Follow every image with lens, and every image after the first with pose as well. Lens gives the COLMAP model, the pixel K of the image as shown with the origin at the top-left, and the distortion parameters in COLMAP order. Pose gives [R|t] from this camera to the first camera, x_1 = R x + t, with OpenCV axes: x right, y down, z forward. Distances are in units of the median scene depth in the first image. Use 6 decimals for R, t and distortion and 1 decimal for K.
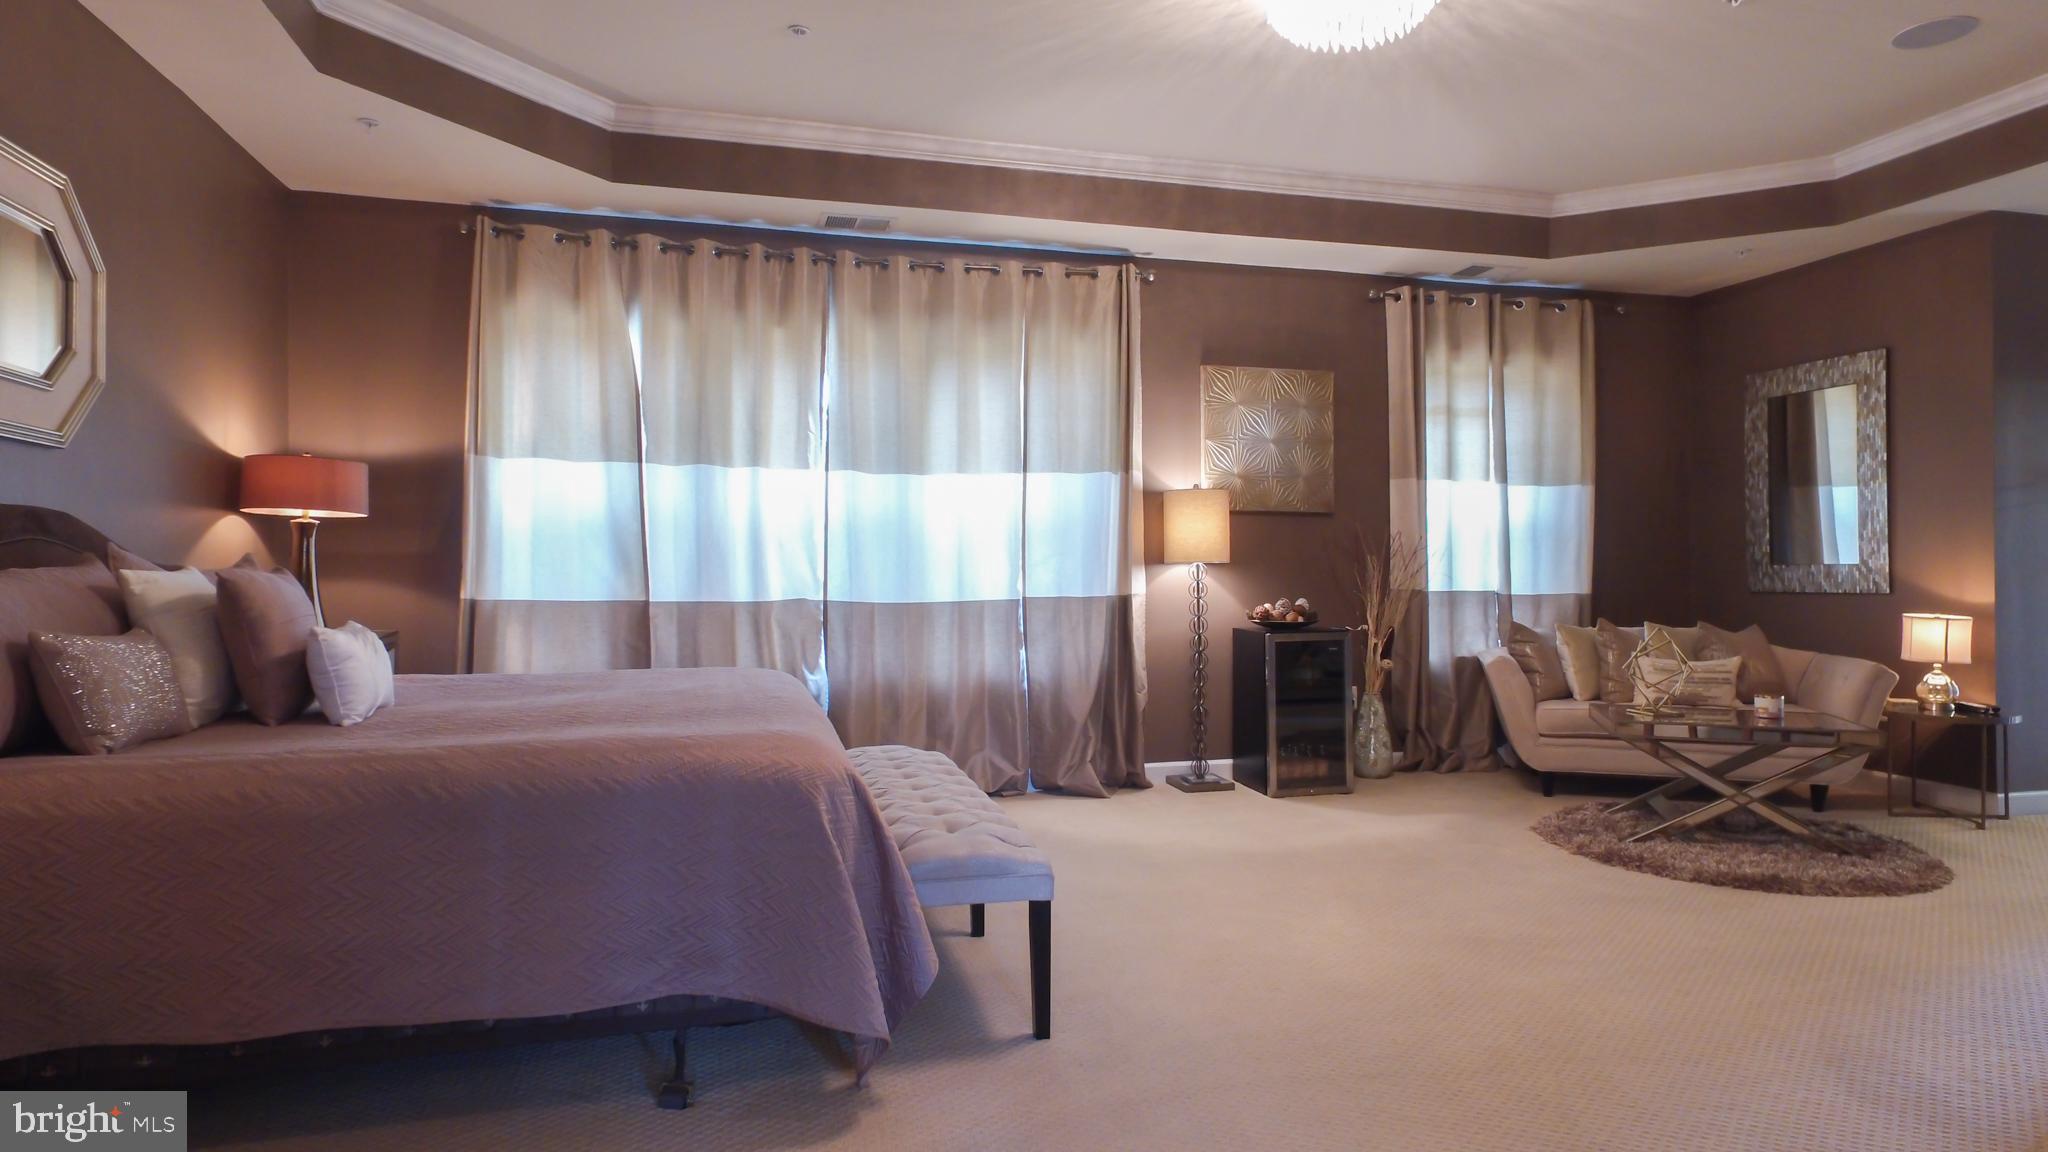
lens RADIAL K [[1157.1, 0, 1028.4], [0, 1157.1, 573.7], [0, 0, 1]] dist [0.012040, -0.001463]
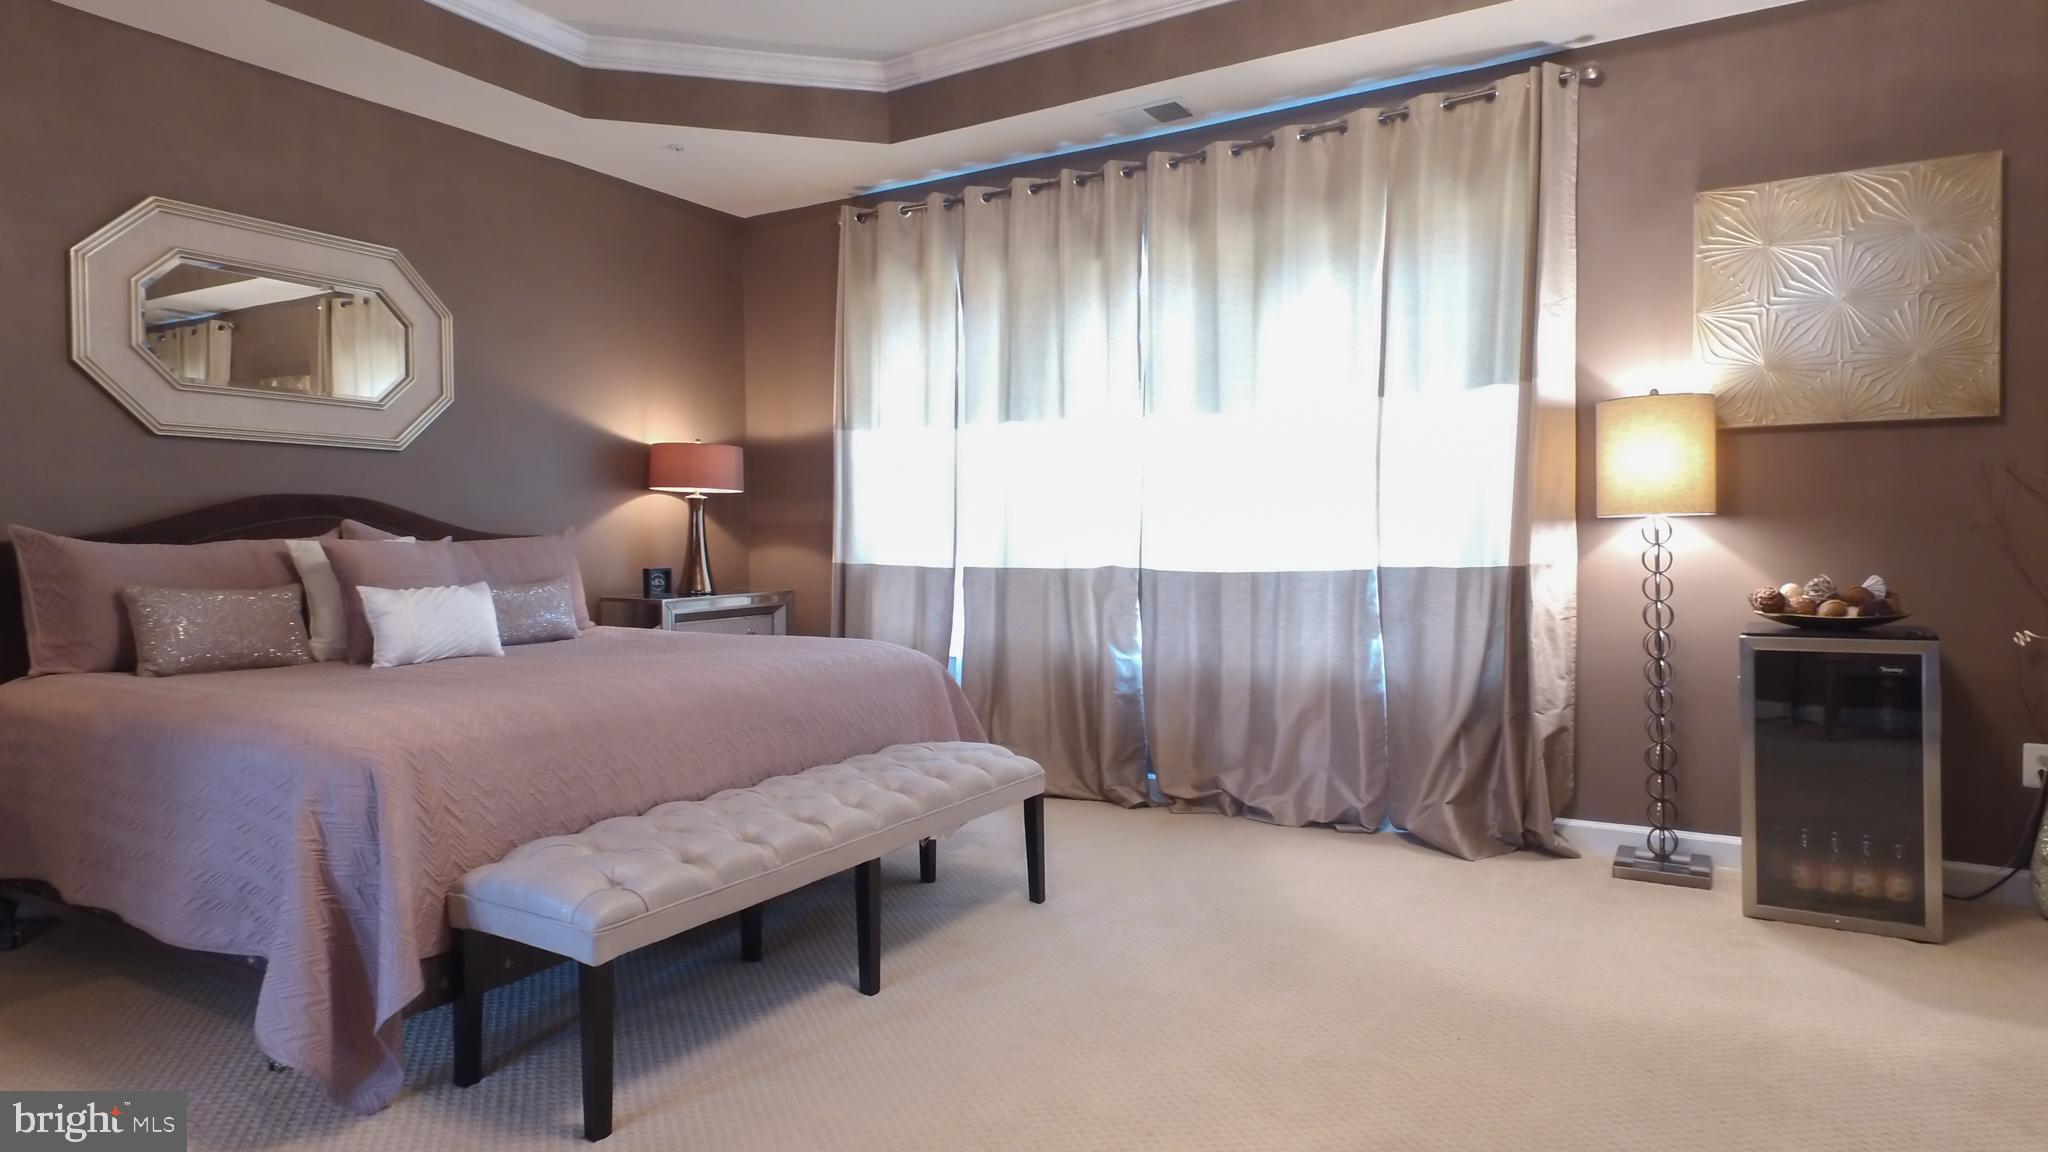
lens RADIAL K [[1157.1, 0, 1031.5], [0, 1157.1, 572.9], [0, 0, 1]] dist [0.012040, -0.001463]
pose [[0.692115, 0.015995, -0.721610, 0.367977], [0.007199, 0.999552, 0.029061, 0.000653], [0.721751, -0.025309, 0.691690, 0.325156]]
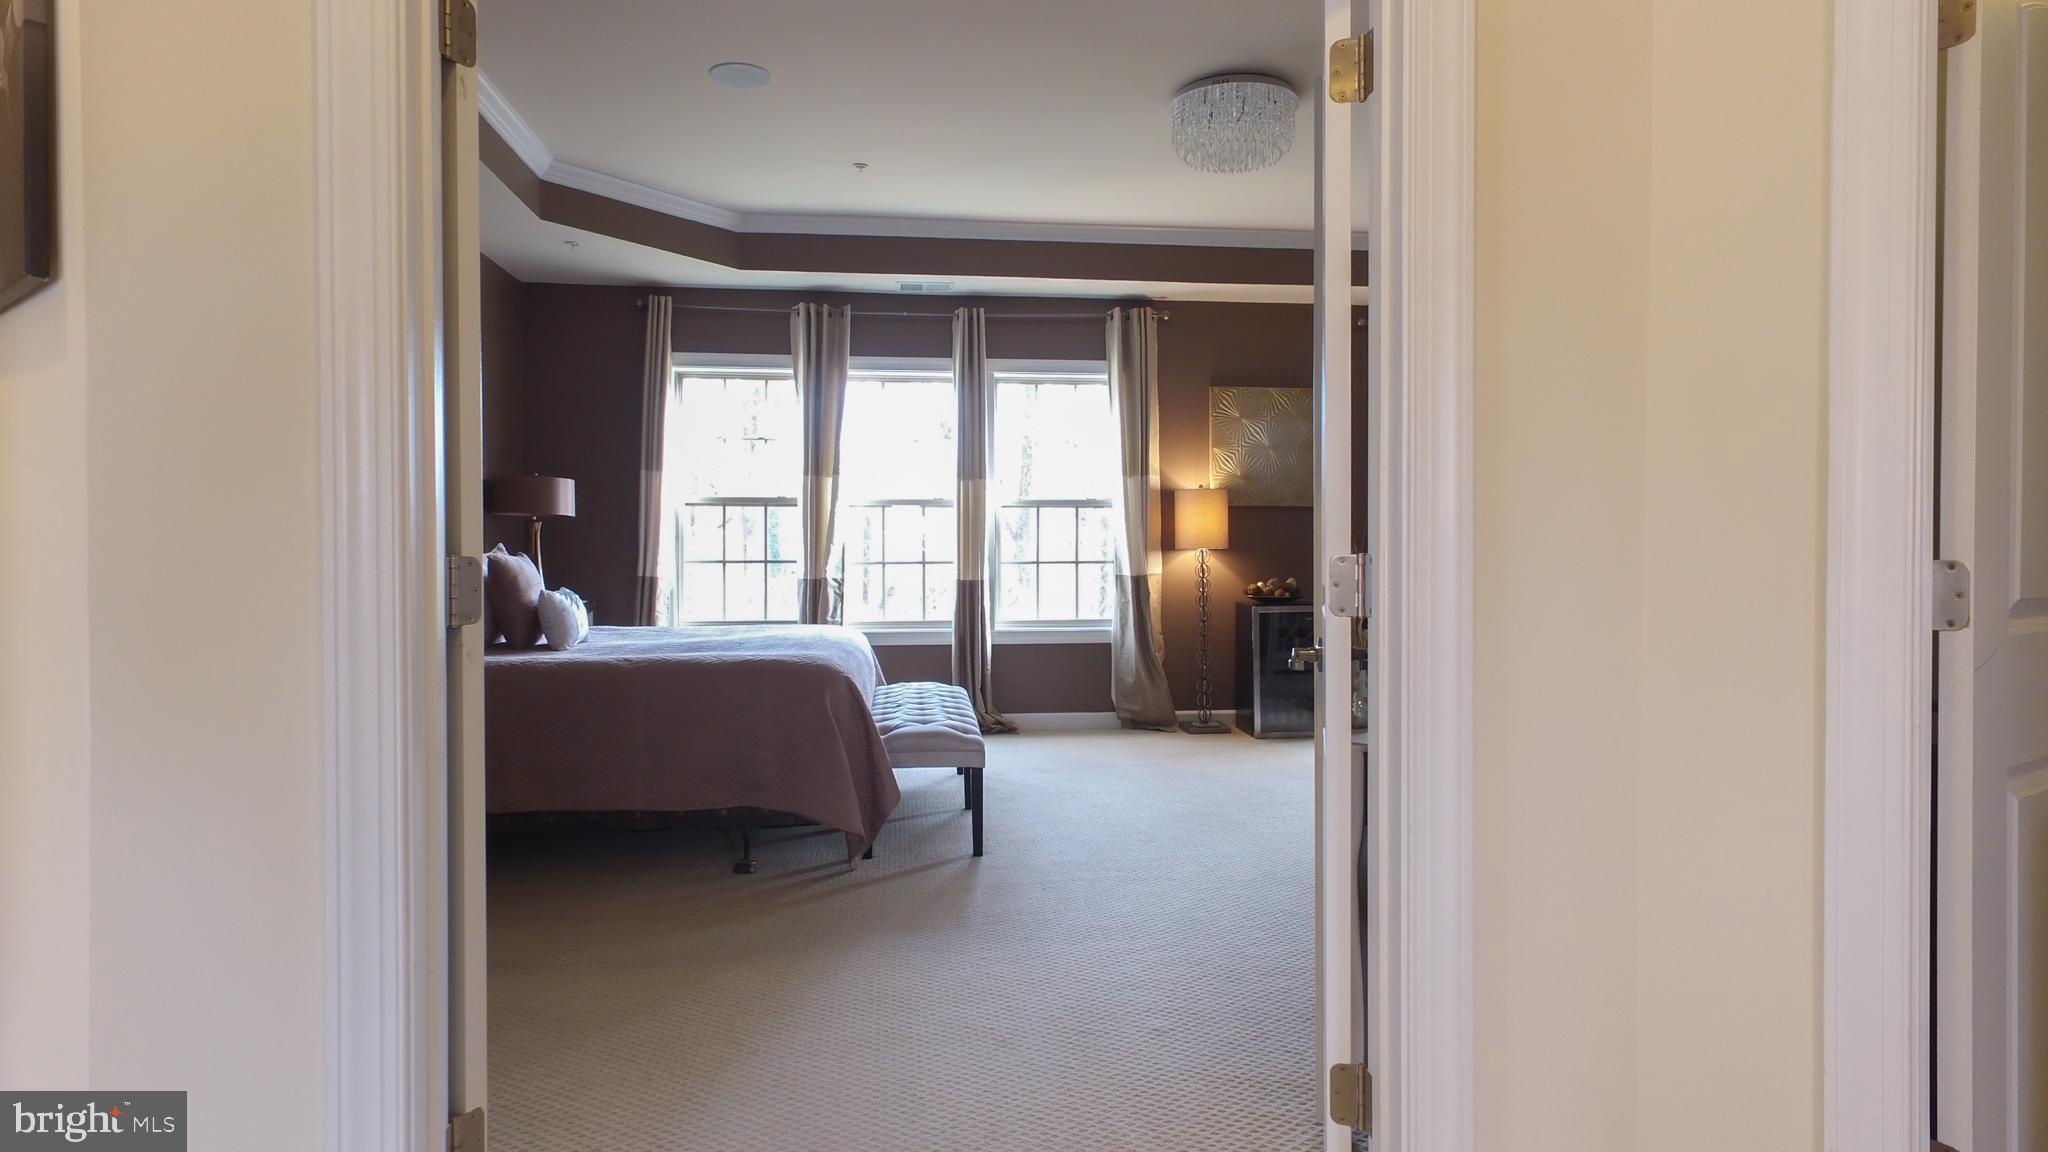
lens RADIAL K [[1157.1, 0, 1035.9], [0, 1157.1, 579.9], [0, 0, 1]] dist [0.012040, -0.001463]
pose [[0.989567, 0.003556, -0.144029, 0.149358], [-0.000927, 0.999832, 0.018313, 0.001431], [0.144070, -0.017989, 0.989404, -0.249181]]
